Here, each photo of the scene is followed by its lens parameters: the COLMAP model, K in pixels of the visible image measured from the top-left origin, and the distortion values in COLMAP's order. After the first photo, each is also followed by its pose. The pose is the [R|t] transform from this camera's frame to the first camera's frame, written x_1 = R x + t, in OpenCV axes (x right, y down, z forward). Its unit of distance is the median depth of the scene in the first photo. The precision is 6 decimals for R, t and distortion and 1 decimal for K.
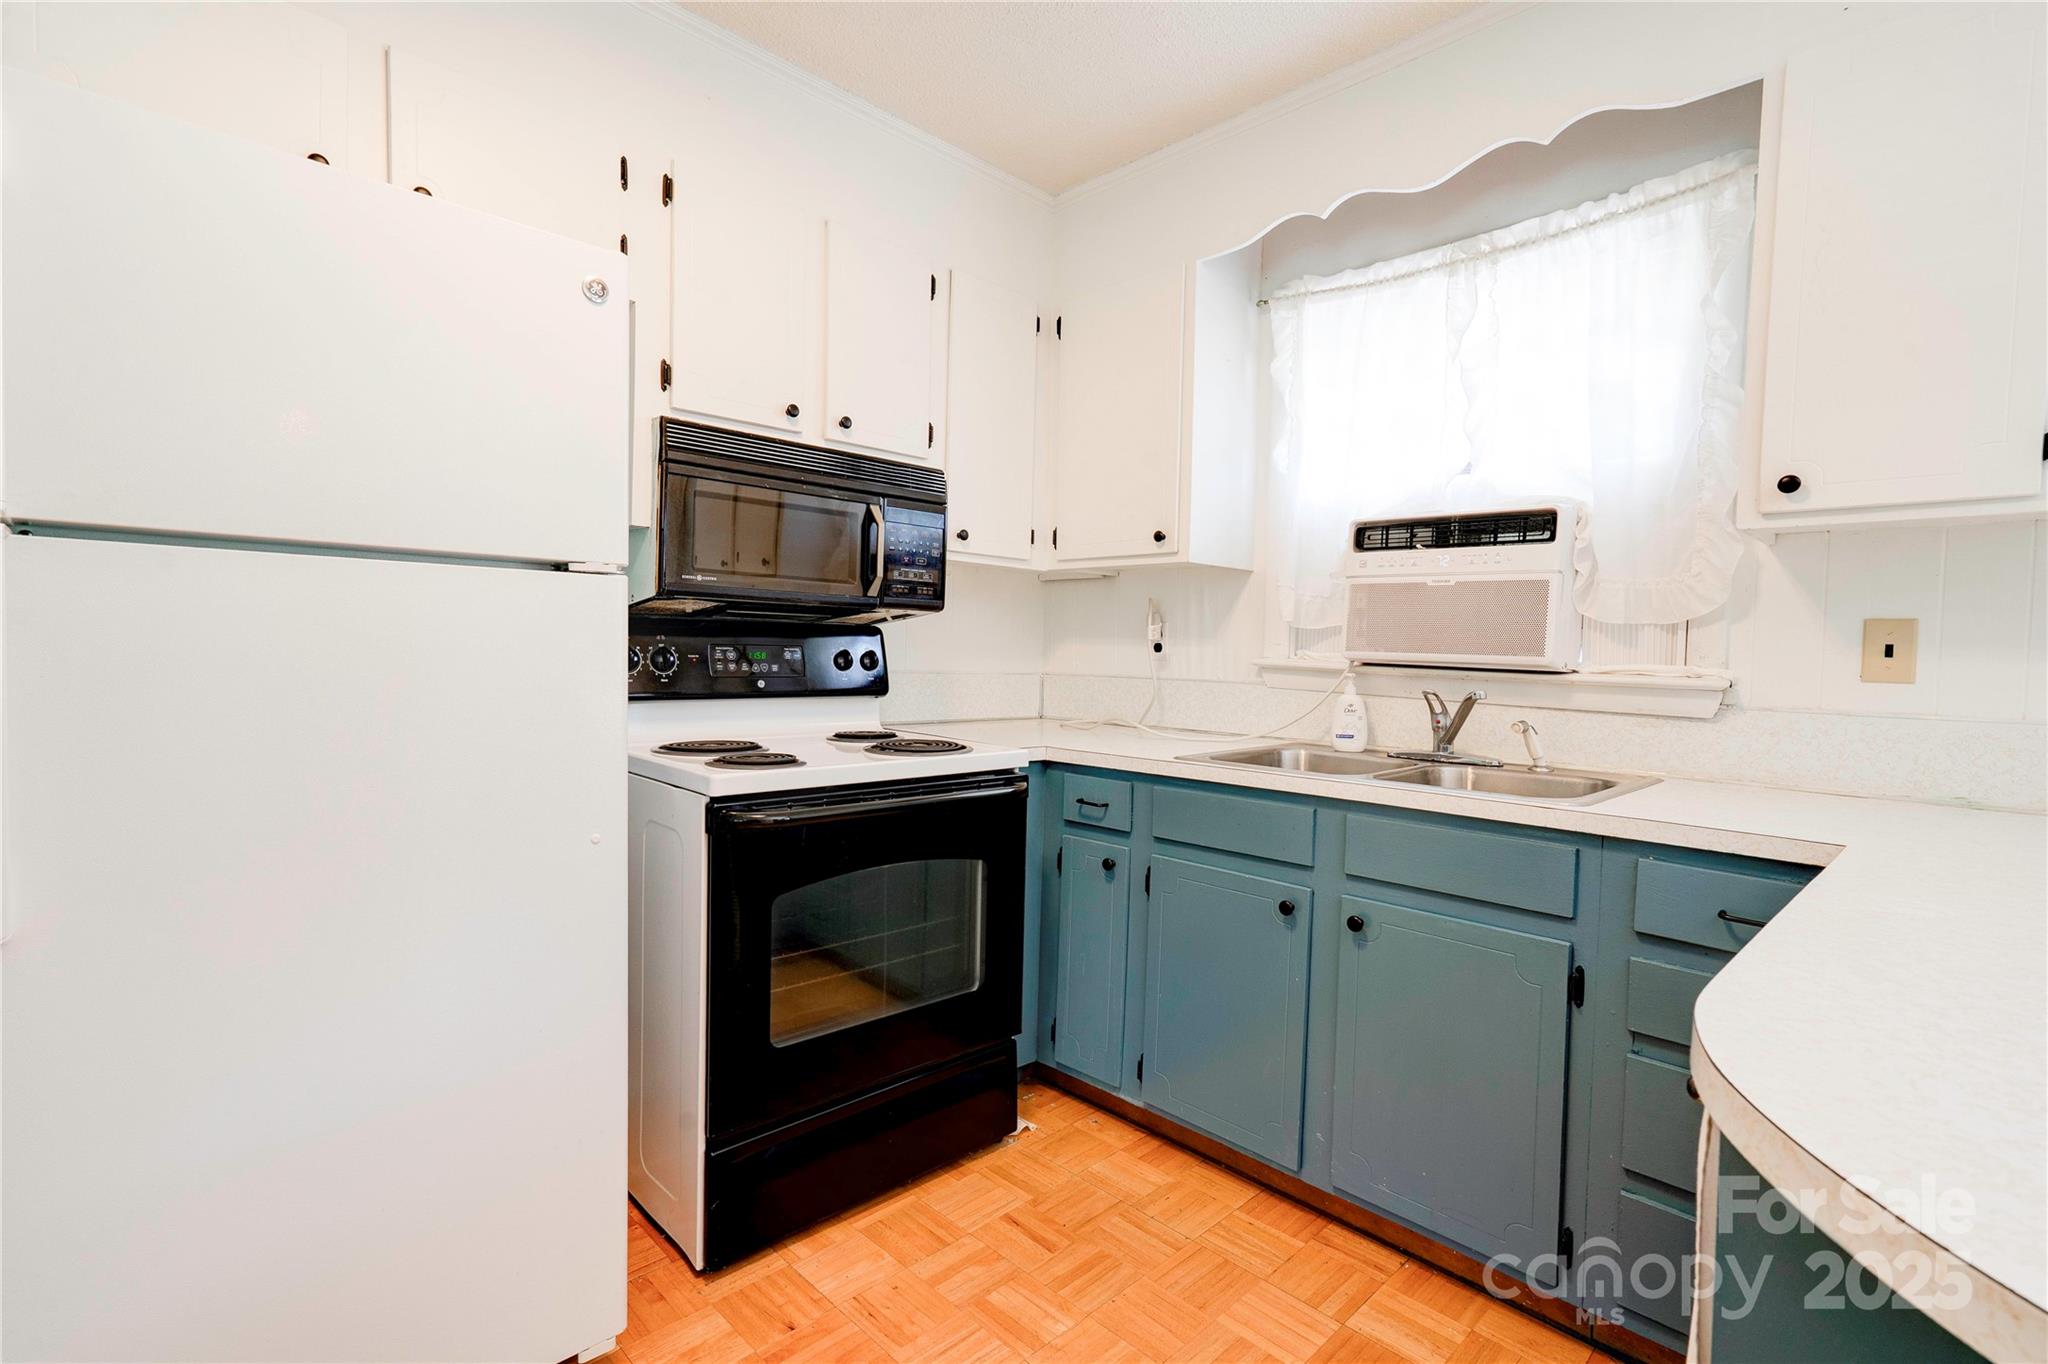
lens RADIAL K [[944.9, 0, 1003.2], [0, 944.9, 685.7], [0, 0, 1]] dist [-0.005498, 0.010095]
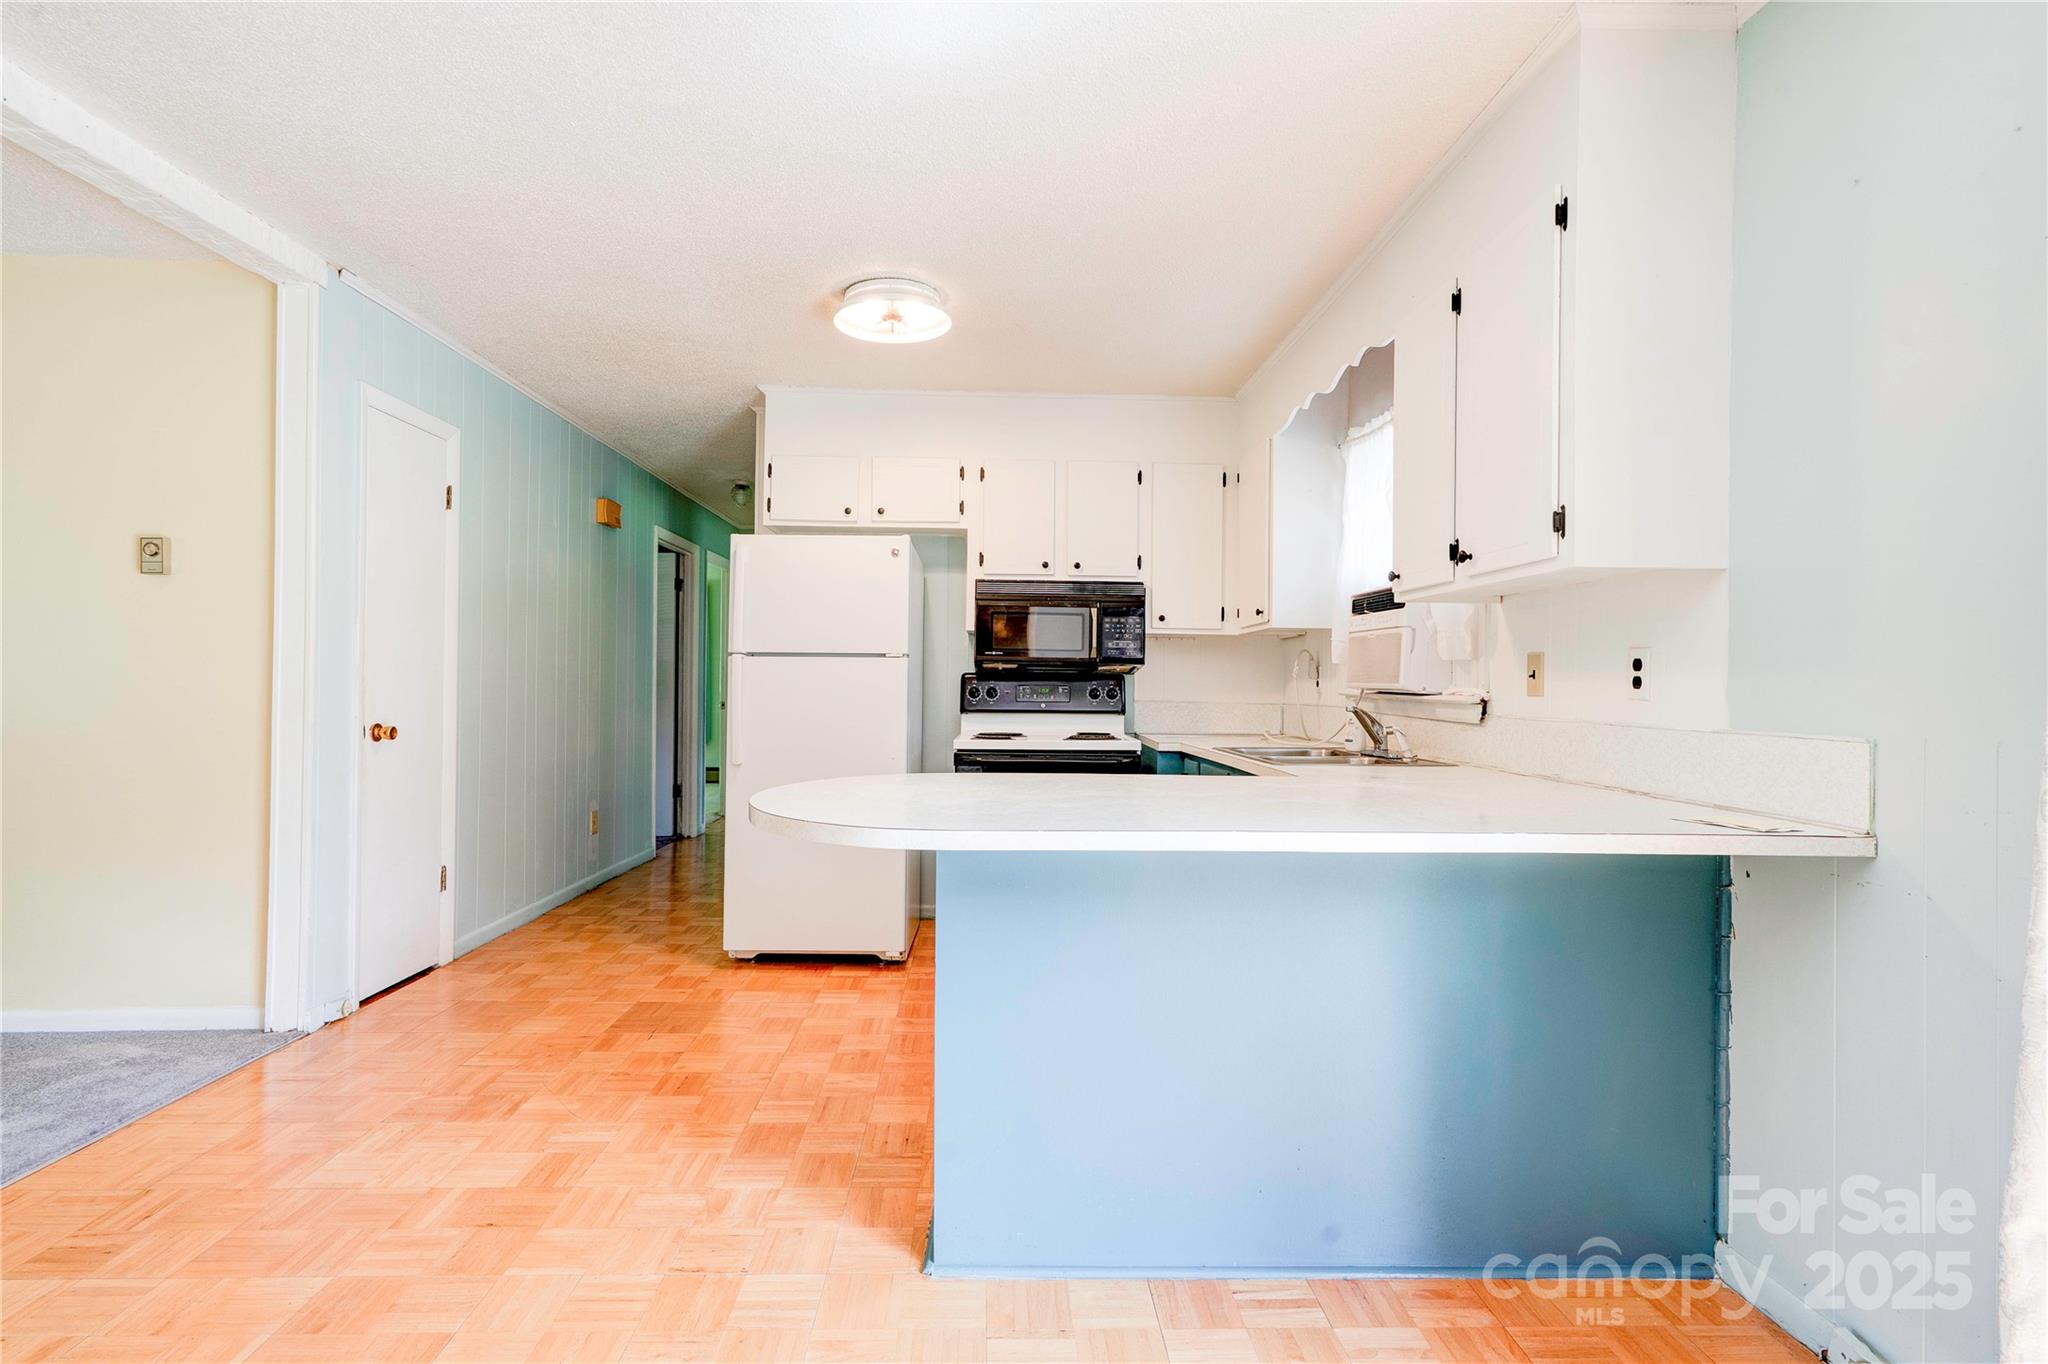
lens RADIAL K [[944.9, 0, 1015.6], [0, 944.9, 682.3], [0, 0, 1]] dist [-0.005498, 0.010095]
pose [[0.745031, -0.019050, -0.666757, 1.067751], [-0.018966, 0.998583, -0.049723, 0.050959], [0.666760, 0.049691, 0.743614, -0.497665]]
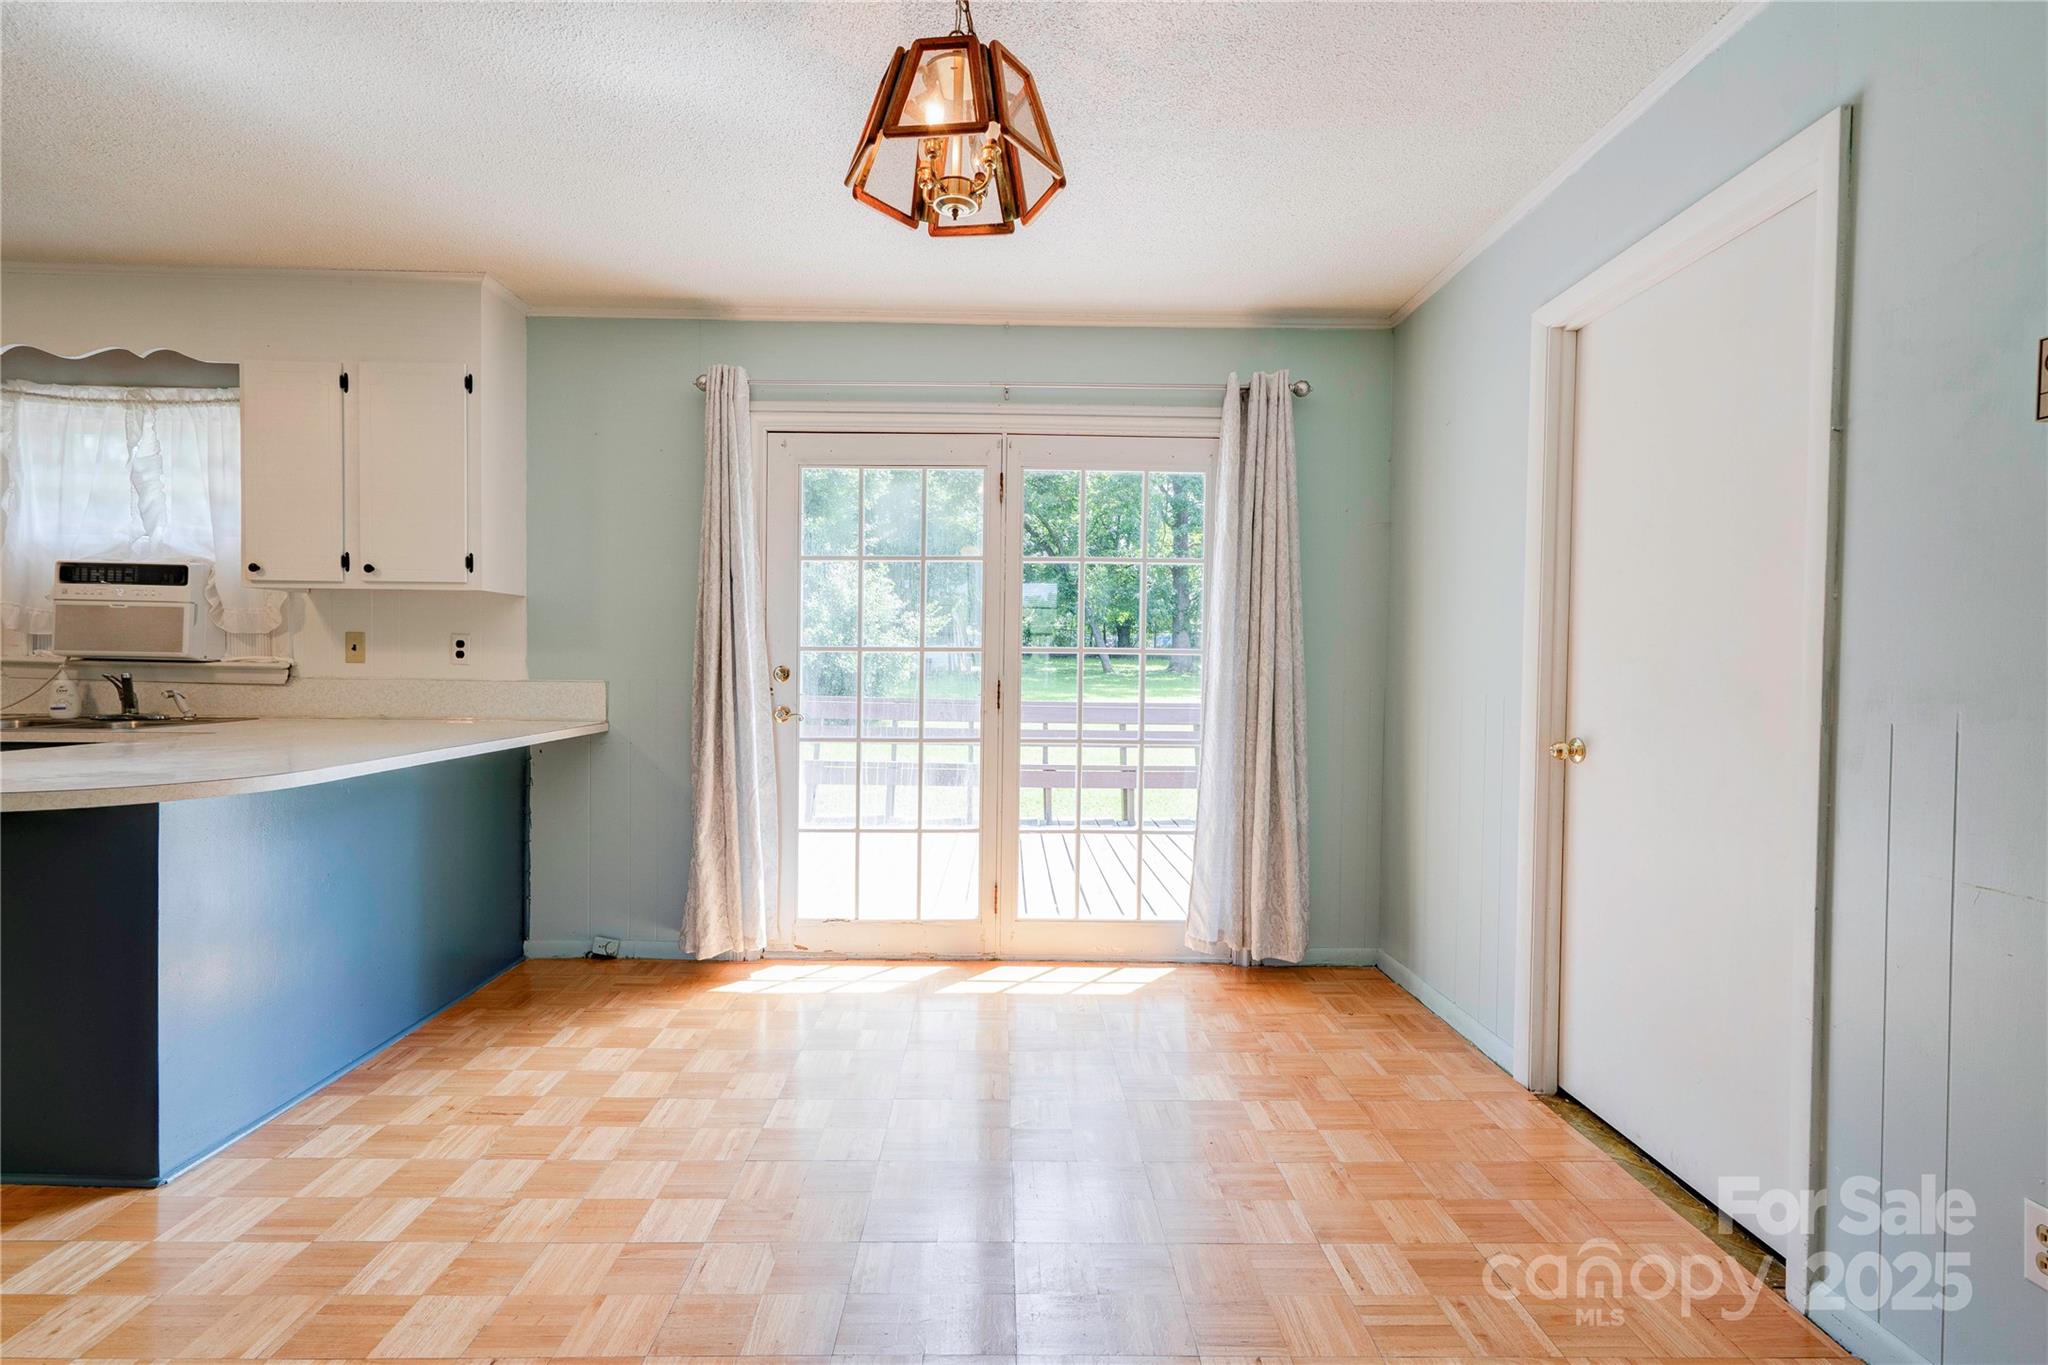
lens RADIAL K [[944.9, 0, 1009.1], [0, 944.9, 685.8], [0, 0, 1]] dist [-0.005498, 0.010095]
pose [[0.680554, -0.037636, 0.731731, 0.320181], [0.037049, 0.999170, 0.016934, 0.053236], [-0.731761, 0.015586, 0.681383, -1.193897]]
